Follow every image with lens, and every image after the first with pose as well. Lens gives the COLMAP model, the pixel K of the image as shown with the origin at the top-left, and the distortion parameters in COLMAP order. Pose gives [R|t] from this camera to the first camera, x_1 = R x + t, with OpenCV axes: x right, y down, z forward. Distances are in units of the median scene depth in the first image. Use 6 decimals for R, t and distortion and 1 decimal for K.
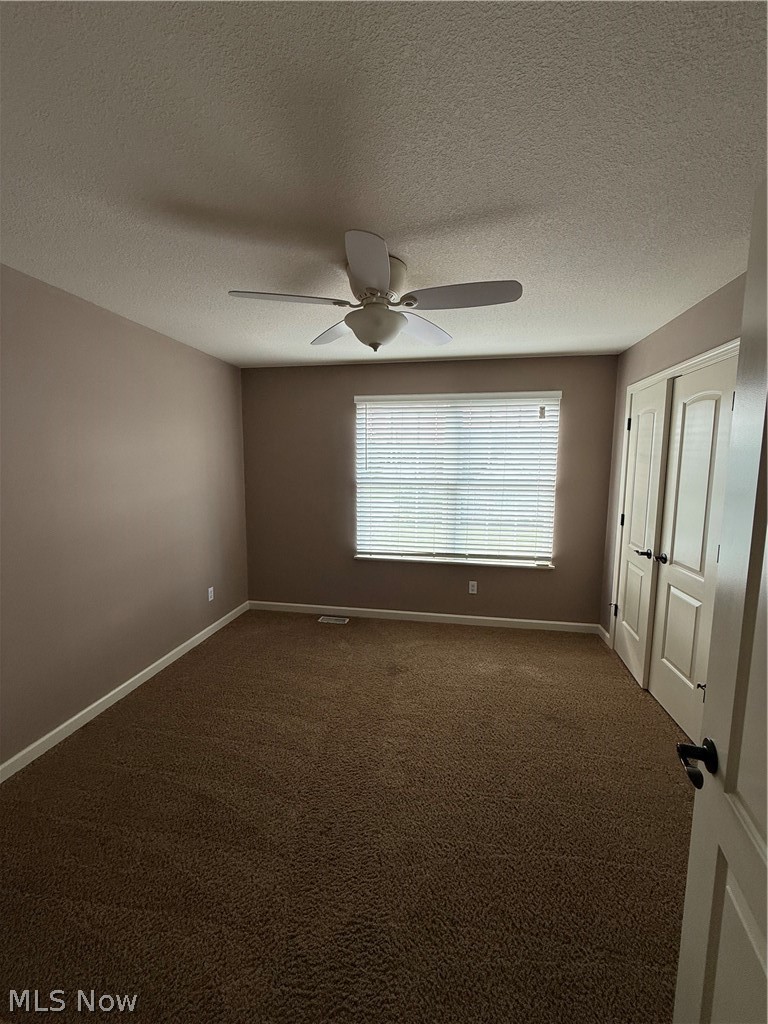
lens RADIAL K [[408.5, 0, 384.1], [0, 408.5, 507.7], [0, 0, 1]] dist [-0.000111, -0.000129]
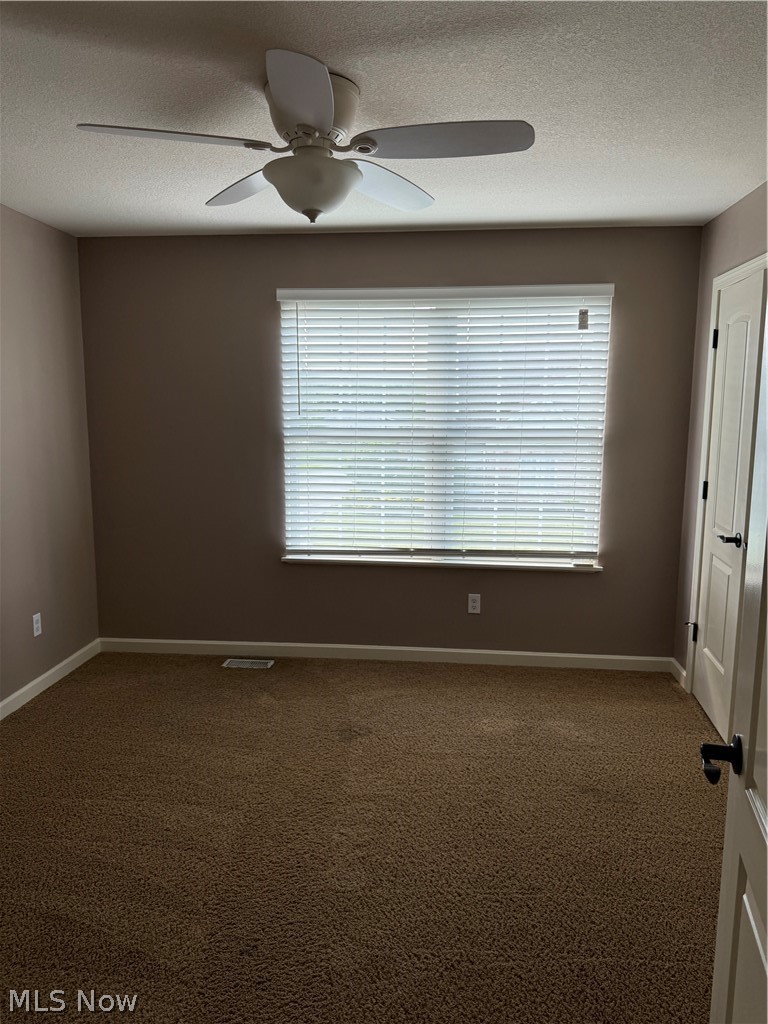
lens RADIAL K [[714.1, 0, 384.0], [0, 714.1, 512.0], [0, 0, 1]] dist [0.102189, -0.142163]
pose [[0.997034, -0.012973, 0.075862, -0.001510], [0.010107, 0.999225, 0.038038, 0.020523], [-0.076297, -0.037159, 0.996393, -0.117544]]
